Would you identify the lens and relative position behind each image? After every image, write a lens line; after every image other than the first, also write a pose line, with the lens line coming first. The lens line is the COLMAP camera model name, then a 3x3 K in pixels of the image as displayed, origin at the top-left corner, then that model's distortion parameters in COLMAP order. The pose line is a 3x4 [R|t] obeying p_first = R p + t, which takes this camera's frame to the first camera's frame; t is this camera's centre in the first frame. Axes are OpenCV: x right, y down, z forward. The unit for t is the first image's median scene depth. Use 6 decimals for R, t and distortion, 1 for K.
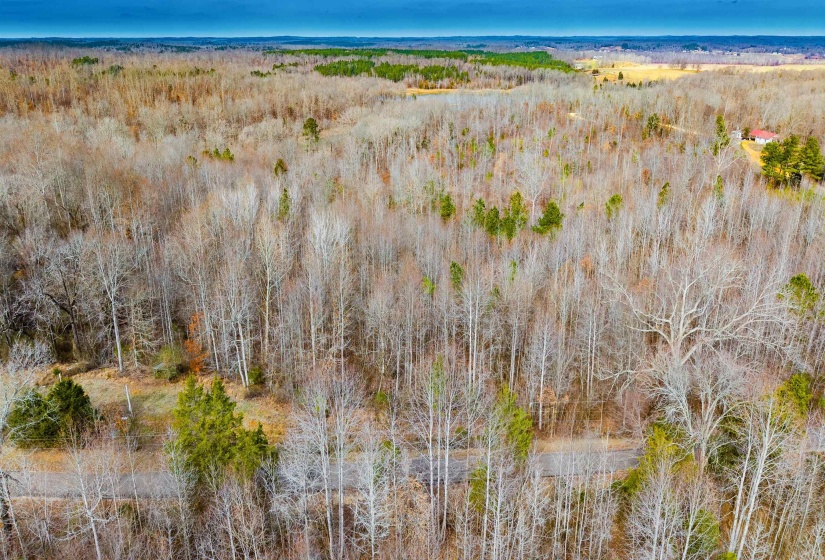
lens RADIAL K [[573.1, 0, 412.1], [0, 573.1, 222.5], [0, 0, 1]] dist [0.017479, -0.005192]
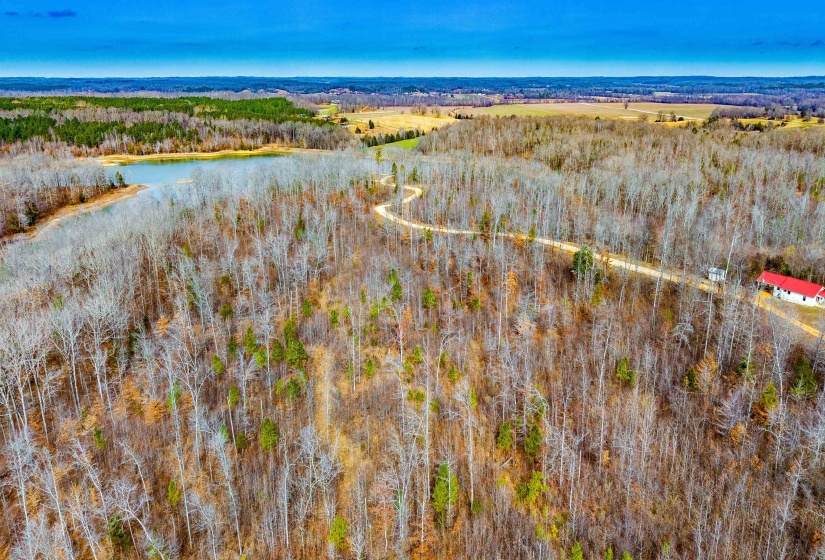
lens RADIAL K [[573.1, 0, 412.1], [0, 573.1, 222.5], [0, 0, 1]] dist [0.017479, -0.005192]
pose [[0.897510, -0.108719, 0.427384, 0.012815], [0.136325, 0.990066, -0.034429, -0.069725], [-0.419395, 0.089164, 0.903414, 0.185717]]
